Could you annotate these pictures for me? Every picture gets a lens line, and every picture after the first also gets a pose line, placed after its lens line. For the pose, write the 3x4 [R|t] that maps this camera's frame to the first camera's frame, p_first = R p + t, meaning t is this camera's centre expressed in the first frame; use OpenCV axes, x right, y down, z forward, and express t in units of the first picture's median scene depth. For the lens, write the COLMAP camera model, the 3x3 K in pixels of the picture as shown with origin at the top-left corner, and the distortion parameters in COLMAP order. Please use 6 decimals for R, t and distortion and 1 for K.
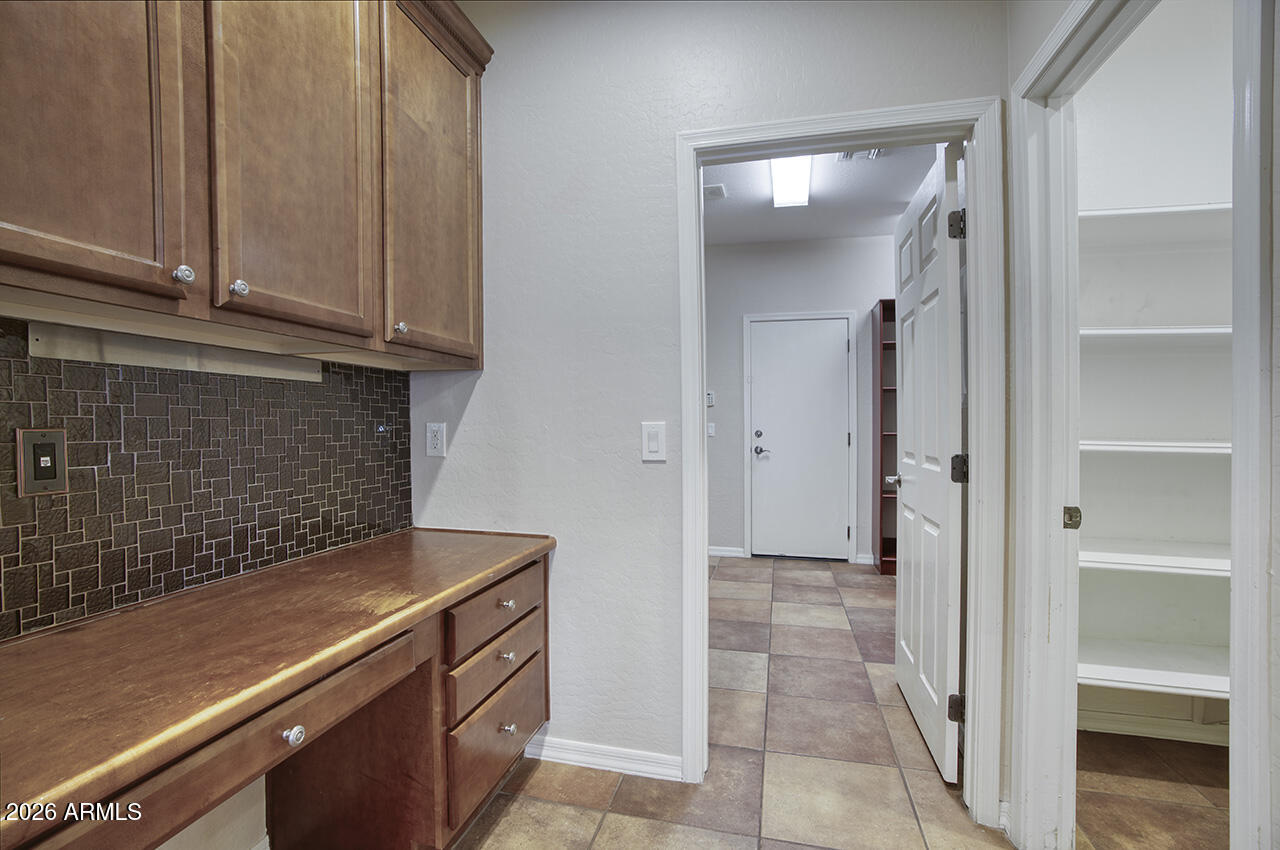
lens RADIAL K [[581.9, 0, 640.2], [0, 581.9, 423.6], [0, 0, 1]] dist [-0.034642, 0.008590]
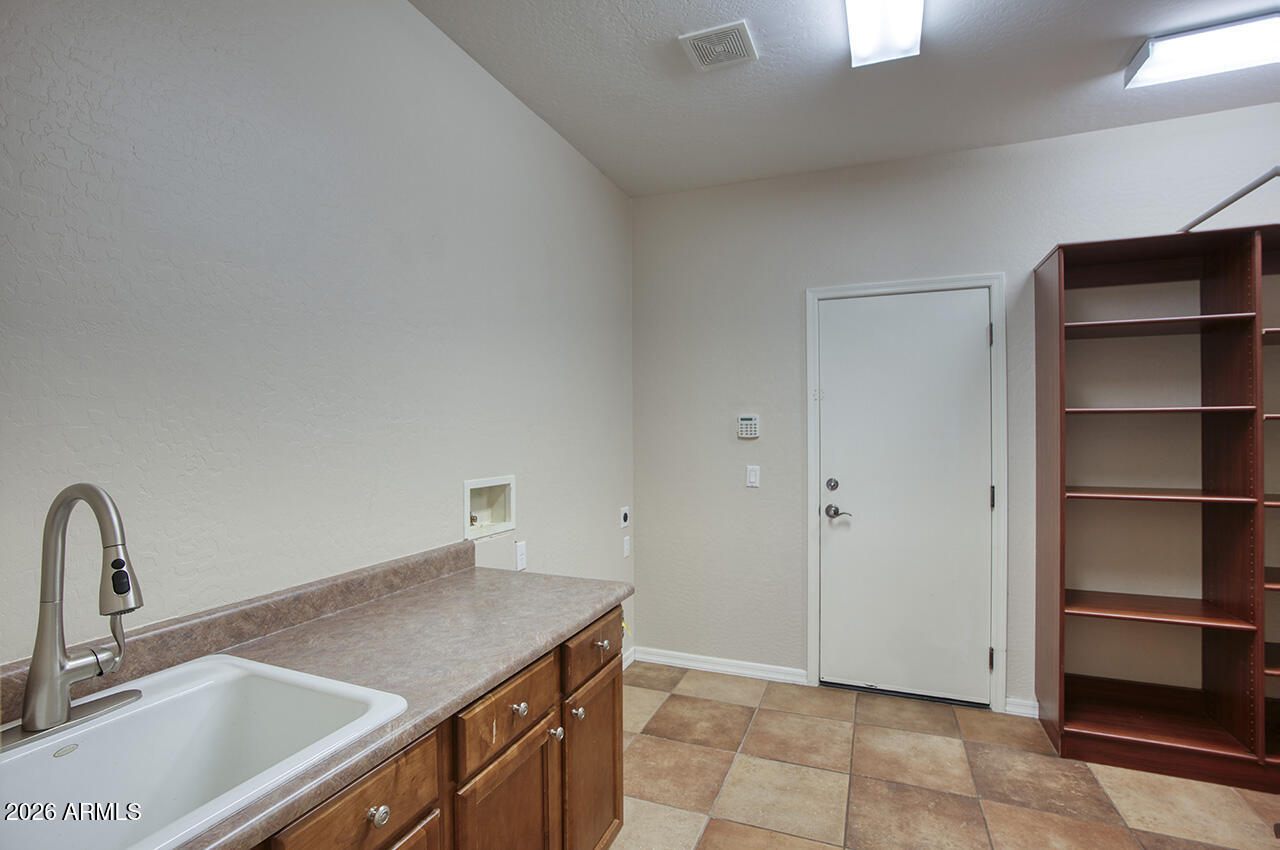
lens RADIAL K [[609.0, 0, 615.8], [0, 609.0, 442.2], [0, 0, 1]] dist [-0.048086, 0.001357]
pose [[0.986030, -0.002336, -0.166553, 0.091294], [0.004181, 0.999934, 0.010730, -0.035376], [0.166517, -0.011276, 0.985974, 0.360554]]
